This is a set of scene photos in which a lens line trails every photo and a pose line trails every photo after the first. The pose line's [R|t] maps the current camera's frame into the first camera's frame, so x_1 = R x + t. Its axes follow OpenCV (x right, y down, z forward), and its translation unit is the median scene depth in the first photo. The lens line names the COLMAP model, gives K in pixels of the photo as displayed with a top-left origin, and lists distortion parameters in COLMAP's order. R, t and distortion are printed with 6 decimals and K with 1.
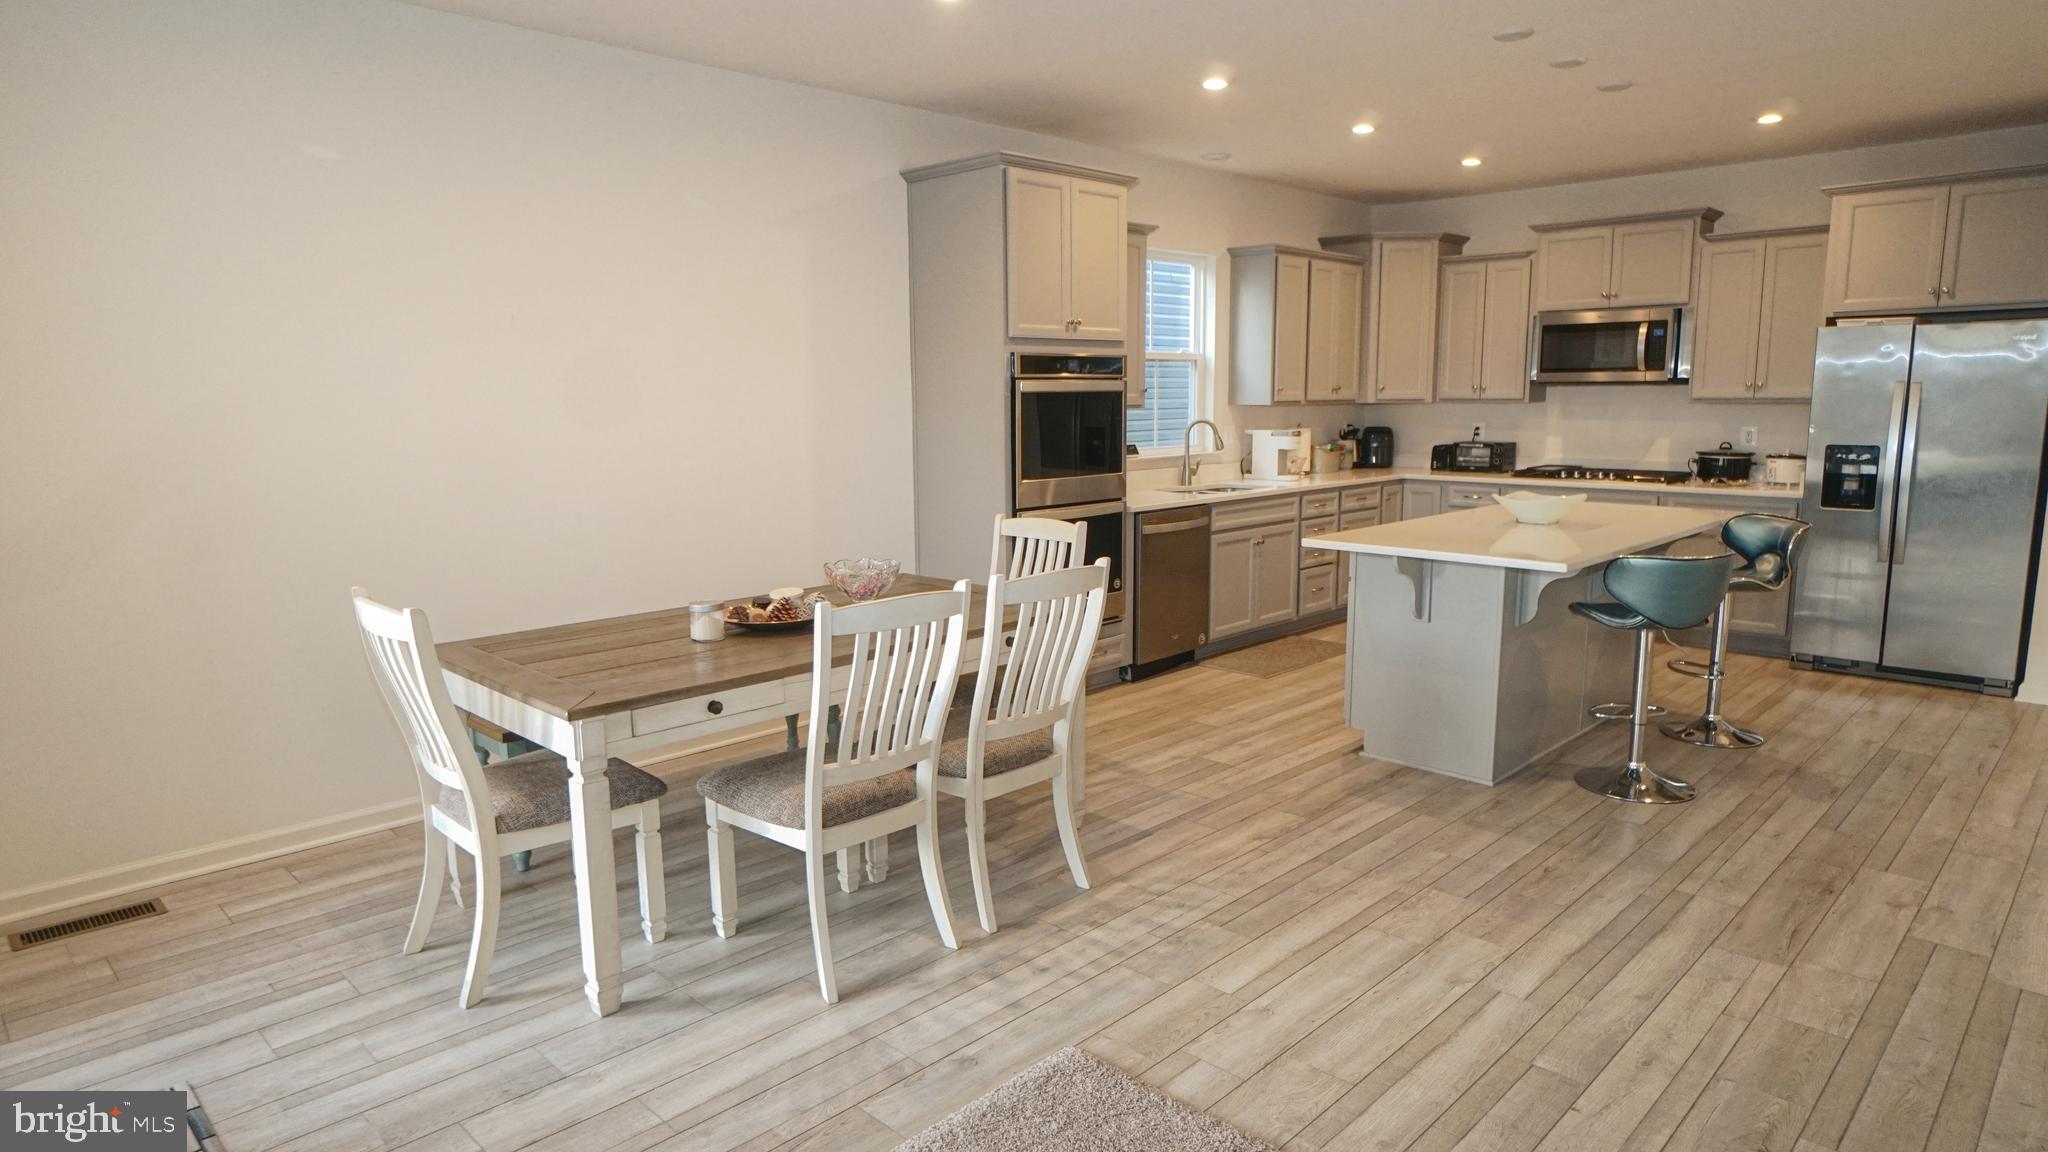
lens RADIAL K [[1172.0, 0, 1024.0], [0, 1172.0, 576.0], [0, 0, 1]] dist [-0.033116, 0.024437]
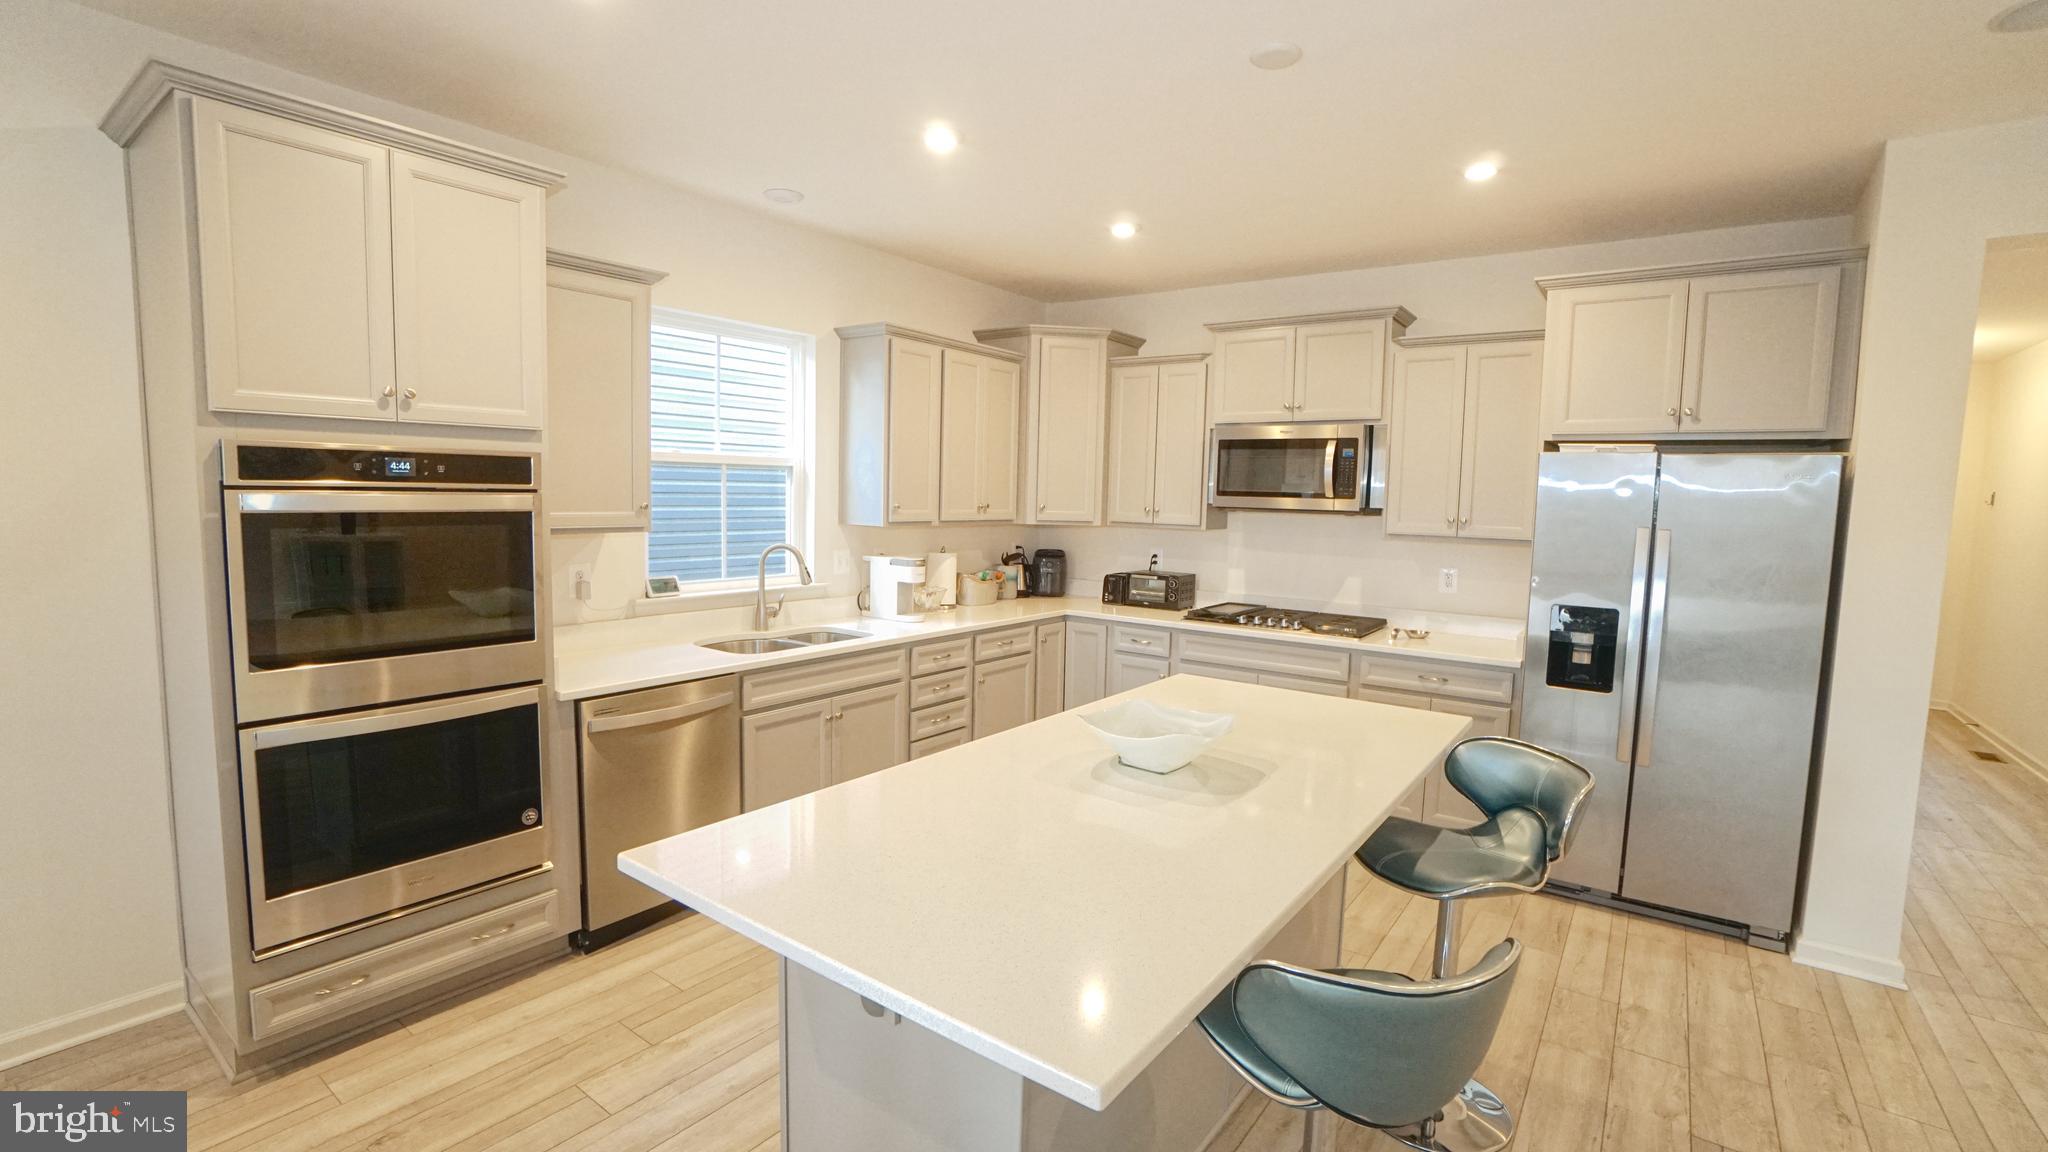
lens RADIAL K [[907.8, 0, 1024.0], [0, 907.8, 576.0], [0, 0, 1]] dist [-0.059805, 0.023444]
pose [[0.988533, 0.019180, 0.149780, 0.211786], [-0.009656, 0.997899, -0.064058, -0.074607], [-0.150694, 0.061877, 0.986642, 0.386203]]
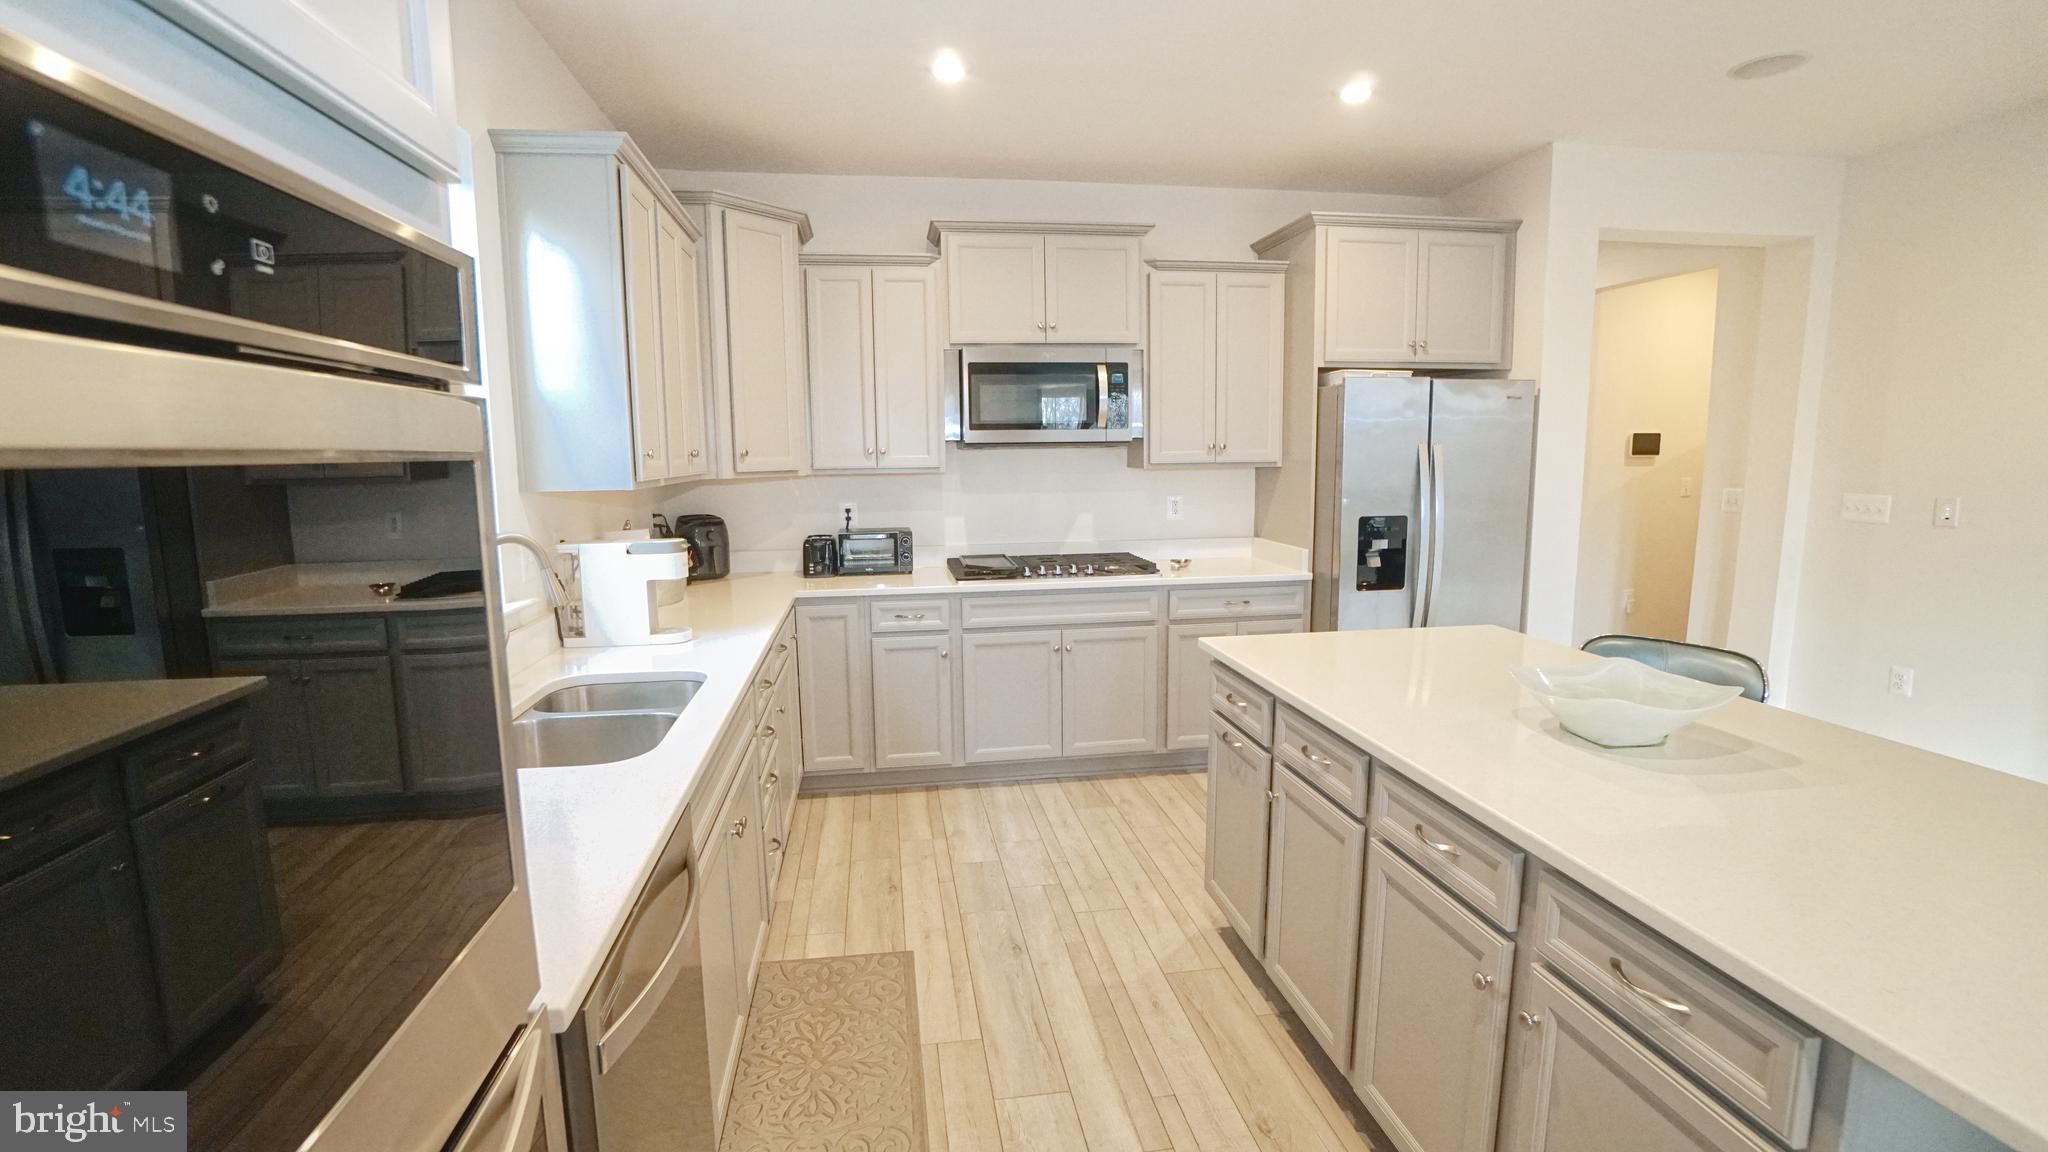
lens RADIAL K [[907.8, 0, 1024.0], [0, 907.8, 576.0], [0, 0, 1]] dist [-0.059805, 0.023444]
pose [[0.595145, -0.109024, 0.796189, 0.017651], [0.132015, 0.990558, 0.036960, -0.104300], [-0.792701, 0.083113, 0.603918, 0.659423]]
